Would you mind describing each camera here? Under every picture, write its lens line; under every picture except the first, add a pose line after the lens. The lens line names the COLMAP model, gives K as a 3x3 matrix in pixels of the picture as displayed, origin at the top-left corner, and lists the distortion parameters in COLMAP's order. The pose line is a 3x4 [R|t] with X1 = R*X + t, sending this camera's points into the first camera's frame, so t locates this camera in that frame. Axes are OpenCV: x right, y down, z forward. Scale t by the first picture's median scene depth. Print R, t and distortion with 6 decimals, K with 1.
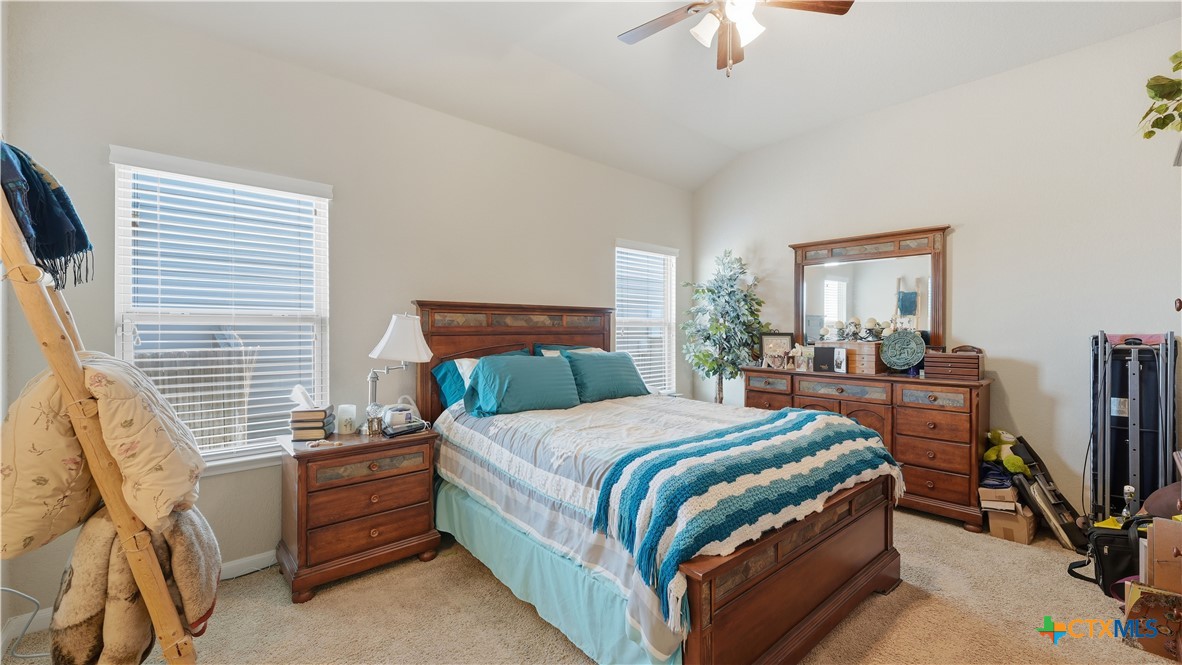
lens RADIAL K [[473.0, 0, 590.6], [0, 473.0, 324.1], [0, 0, 1]] dist [-0.002792, 0.000120]
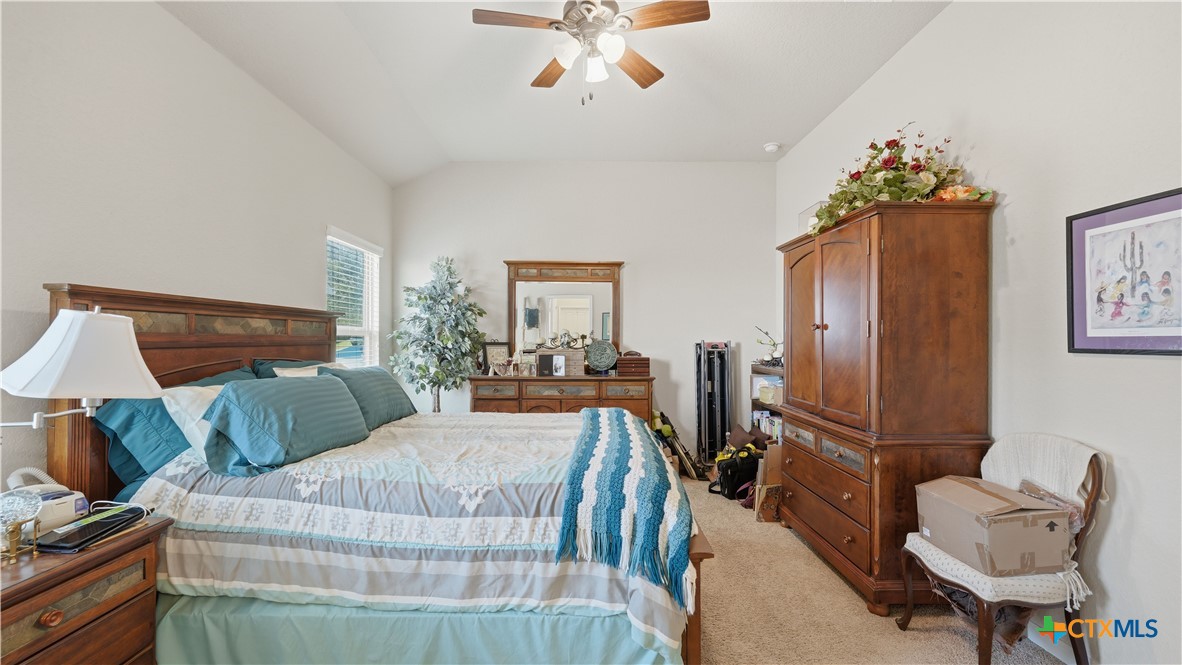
lens RADIAL K [[473.0, 0, 593.4], [0, 473.0, 330.1], [0, 0, 1]] dist [-0.002792, 0.000120]
pose [[0.660207, 0.014519, 0.750944, -0.440315], [-0.009378, 0.999895, -0.011088, 0.001816], [-0.751026, 0.000278, 0.660273, 0.243017]]
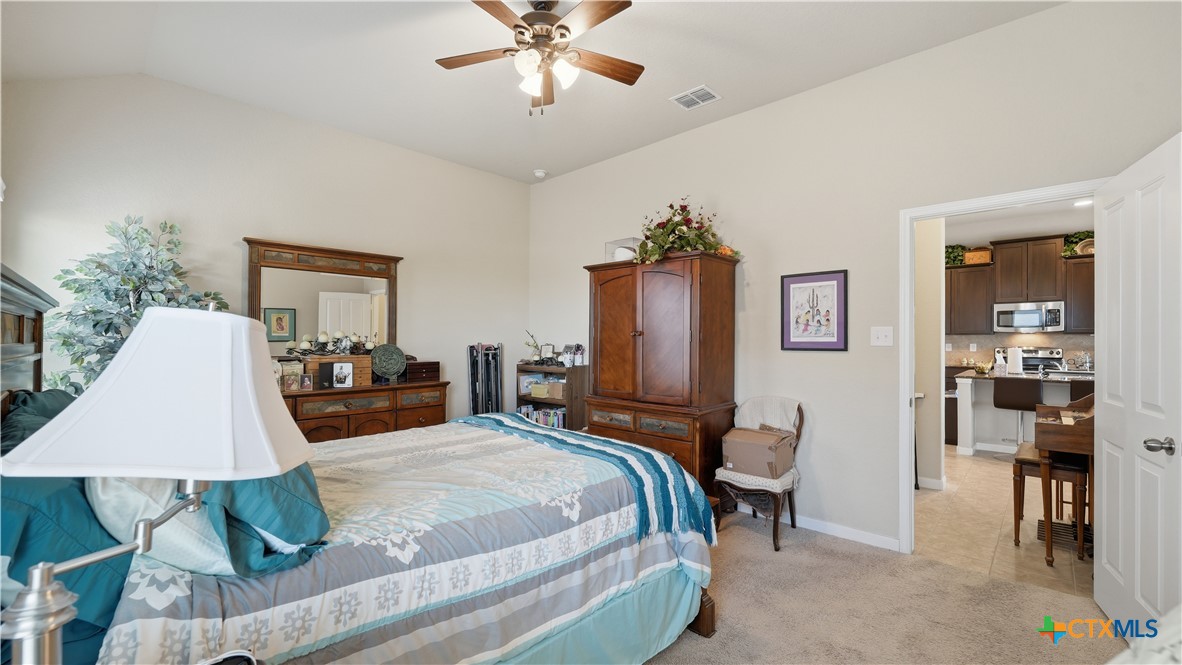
lens RADIAL K [[473.0, 0, 593.7], [0, 473.0, 332.7], [0, 0, 1]] dist [-0.002792, 0.000120]
pose [[-0.066744, 0.011118, 0.997708, -0.715699], [-0.010439, 0.999875, -0.011840, -0.006433], [-0.997715, -0.011206, -0.066620, 0.817434]]
